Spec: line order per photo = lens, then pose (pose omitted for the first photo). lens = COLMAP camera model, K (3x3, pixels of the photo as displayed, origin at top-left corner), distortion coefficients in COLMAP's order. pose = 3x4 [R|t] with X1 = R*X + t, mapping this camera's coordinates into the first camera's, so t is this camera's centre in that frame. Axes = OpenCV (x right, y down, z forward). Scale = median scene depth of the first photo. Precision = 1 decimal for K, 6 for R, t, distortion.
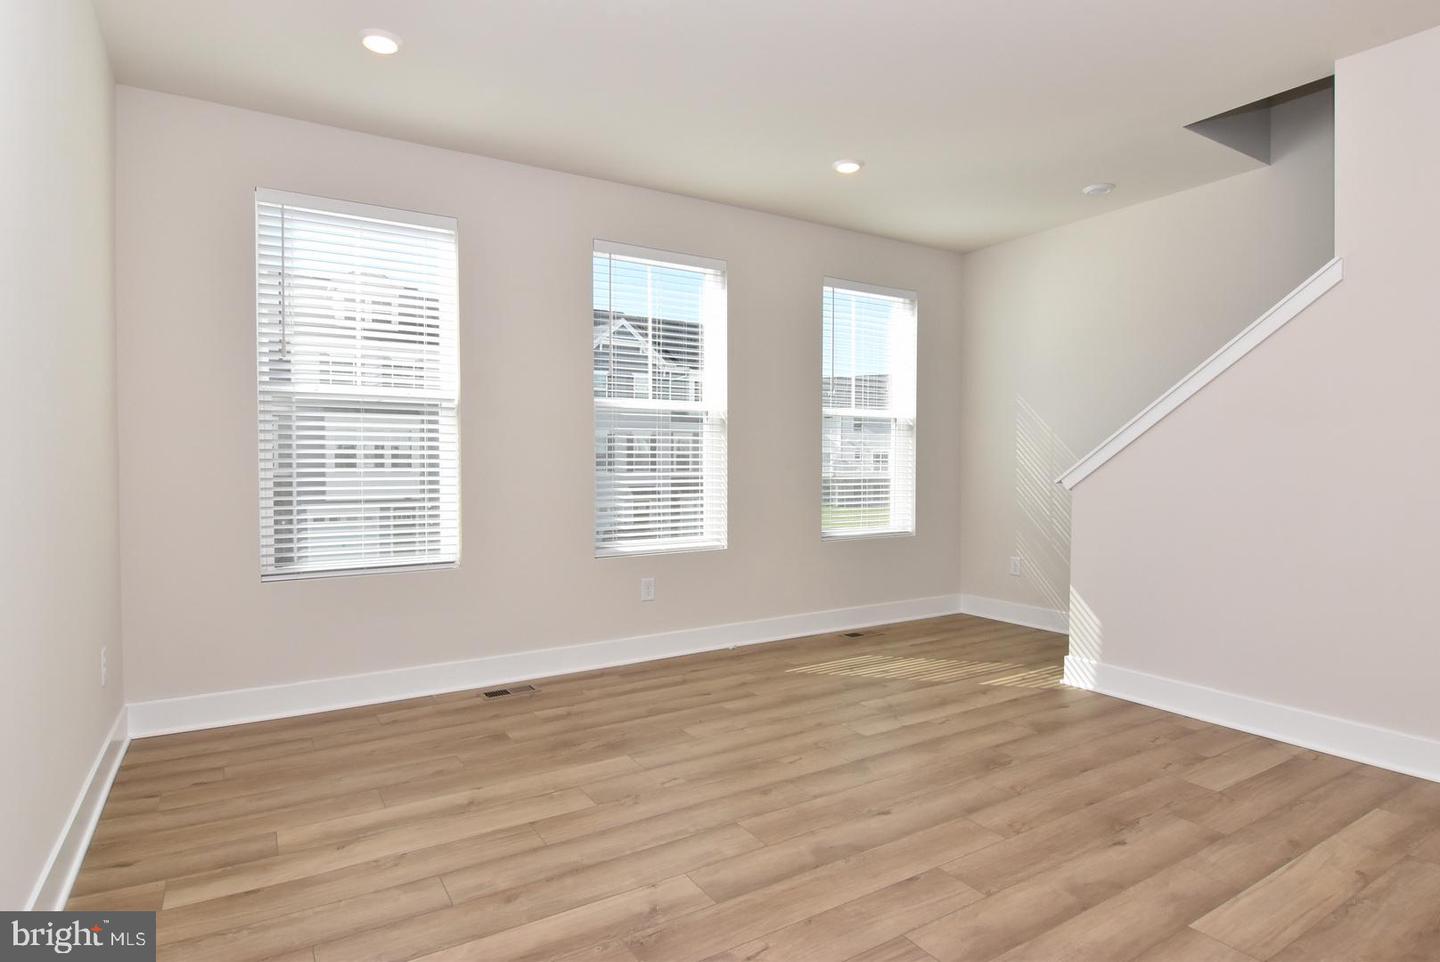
lens RADIAL K [[765.6, 0, 725.4], [0, 765.6, 480.2], [0, 0, 1]] dist [0.005204, -0.016933]
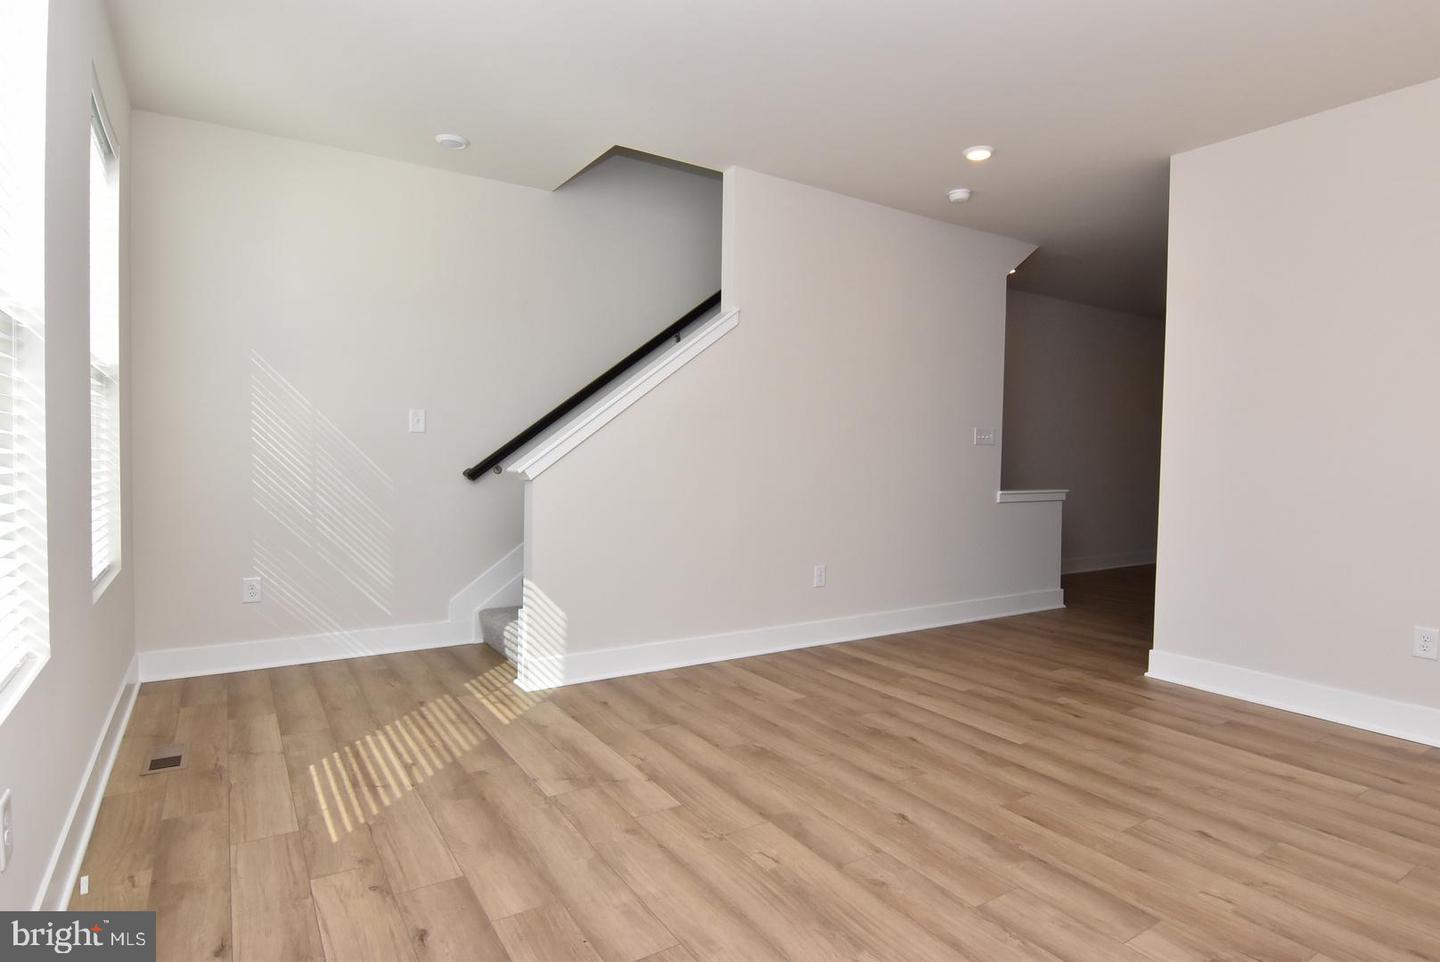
lens RADIAL K [[765.6, 0, 720.8], [0, 765.6, 483.4], [0, 0, 1]] dist [0.005204, -0.016933]
pose [[-0.015334, -0.037222, 0.999189, -0.561866], [0.005325, 0.999290, 0.037308, -0.019511], [-0.999868, 0.005893, -0.015125, 0.938306]]
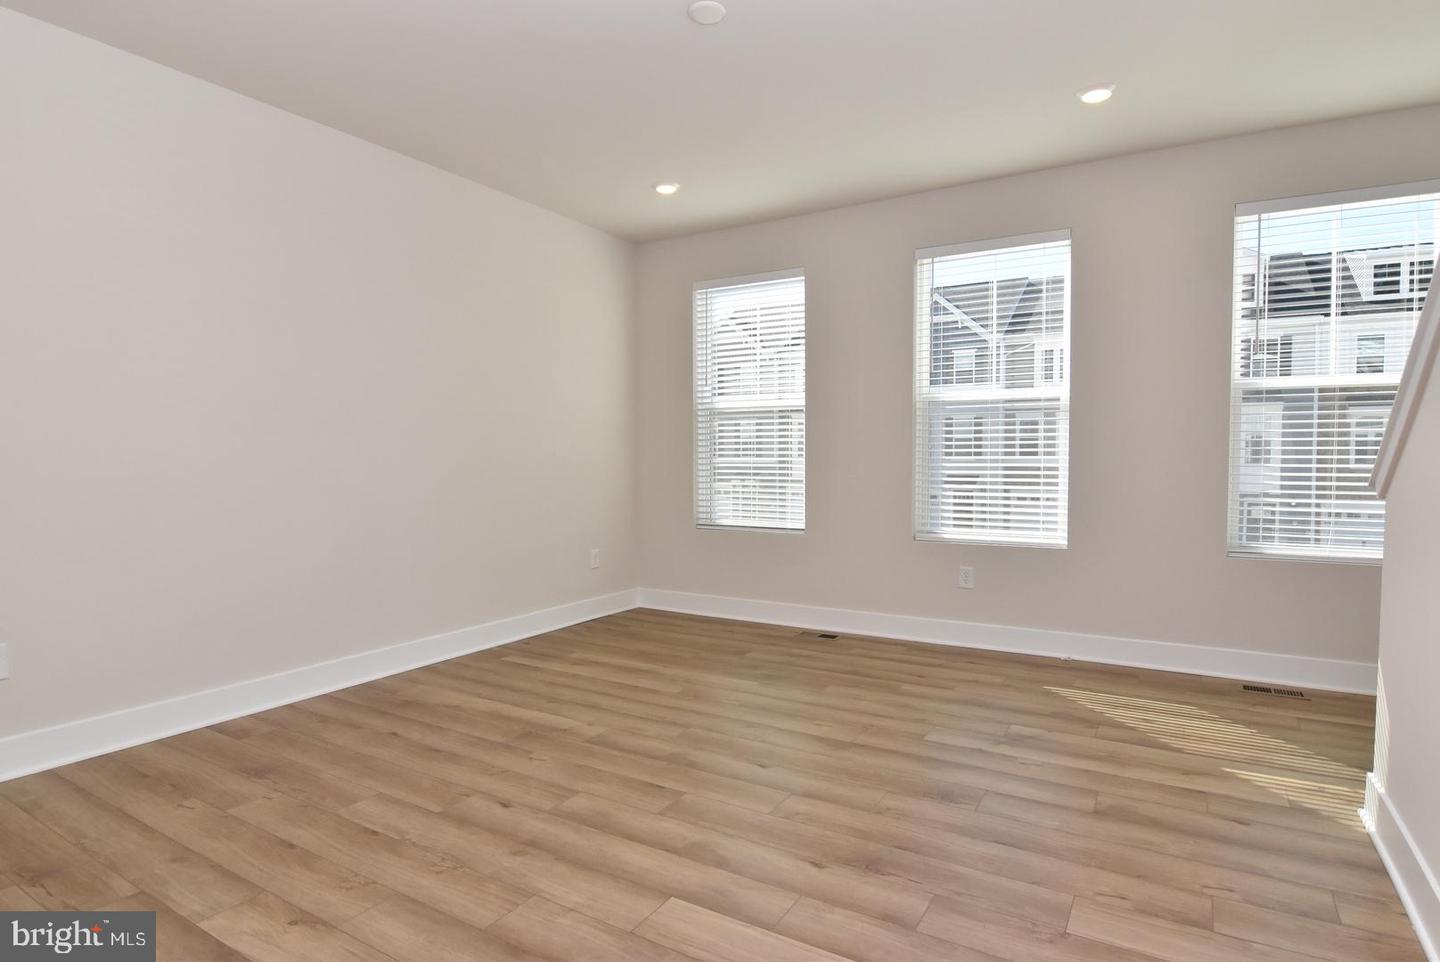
lens RADIAL K [[765.6, 0, 721.0], [0, 765.6, 479.0], [0, 0, 1]] dist [0.005204, -0.016933]
pose [[0.454978, 0.026742, -0.890101, 0.881535], [-0.016298, 0.999632, 0.021702, -0.007089], [0.890353, 0.004633, 0.455247, 0.326832]]
